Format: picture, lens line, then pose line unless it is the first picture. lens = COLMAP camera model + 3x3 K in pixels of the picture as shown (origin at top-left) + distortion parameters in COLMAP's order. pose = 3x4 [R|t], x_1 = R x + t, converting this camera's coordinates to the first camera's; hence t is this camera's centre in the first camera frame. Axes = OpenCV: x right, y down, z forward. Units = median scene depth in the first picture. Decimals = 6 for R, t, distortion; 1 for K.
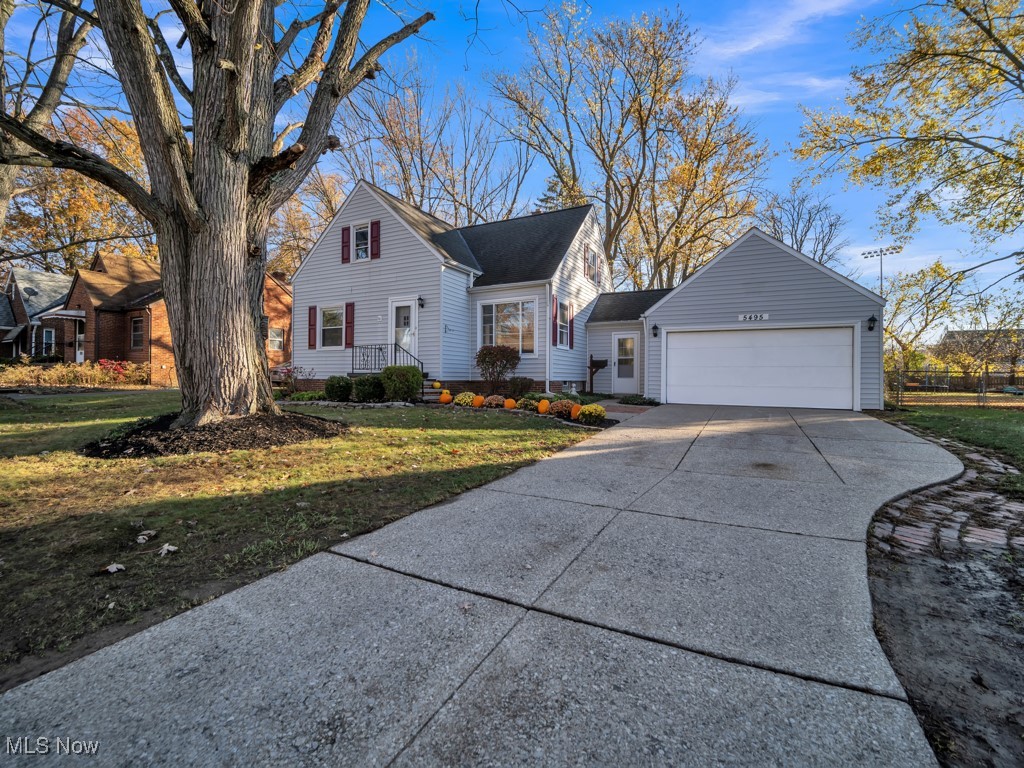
lens RADIAL K [[456.4, 0, 513.4], [0, 456.4, 377.9], [0, 0, 1]] dist [-0.001327, 0.000006]
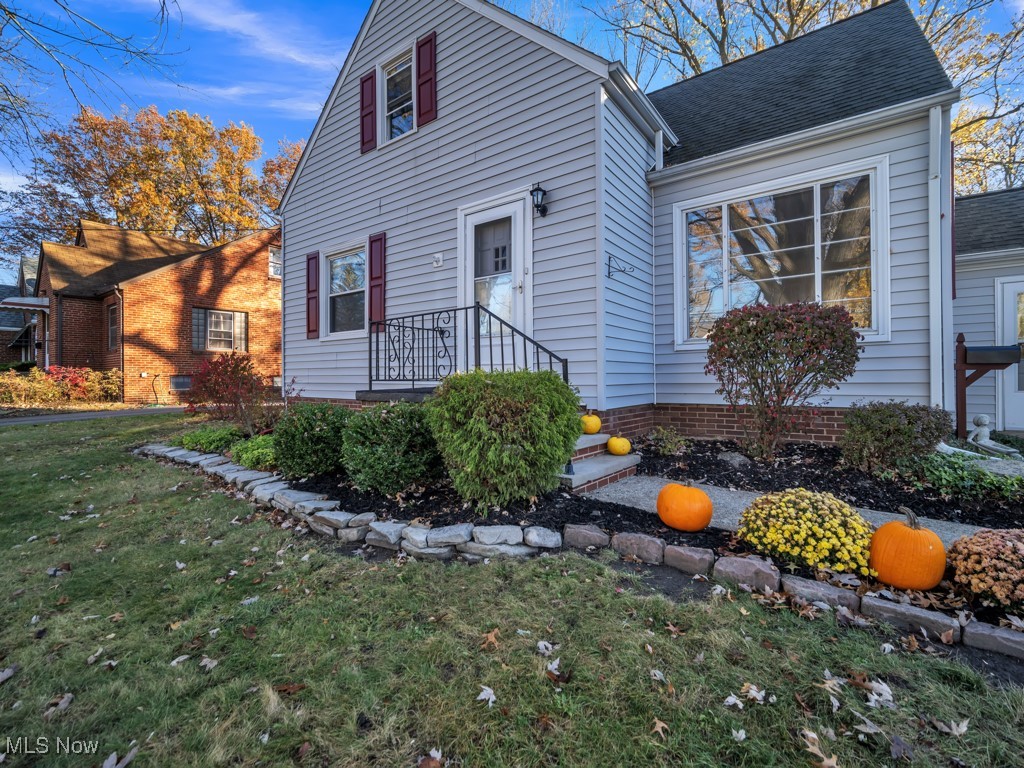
lens RADIAL K [[456.4, 0, 513.4], [0, 456.4, 377.9], [0, 0, 1]] dist [-0.001327, 0.000006]
pose [[0.987414, -0.012516, -0.157662, -0.152123], [0.012926, 0.999915, 0.001571, -0.018690], [0.157629, -0.003589, 0.987492, 0.568294]]
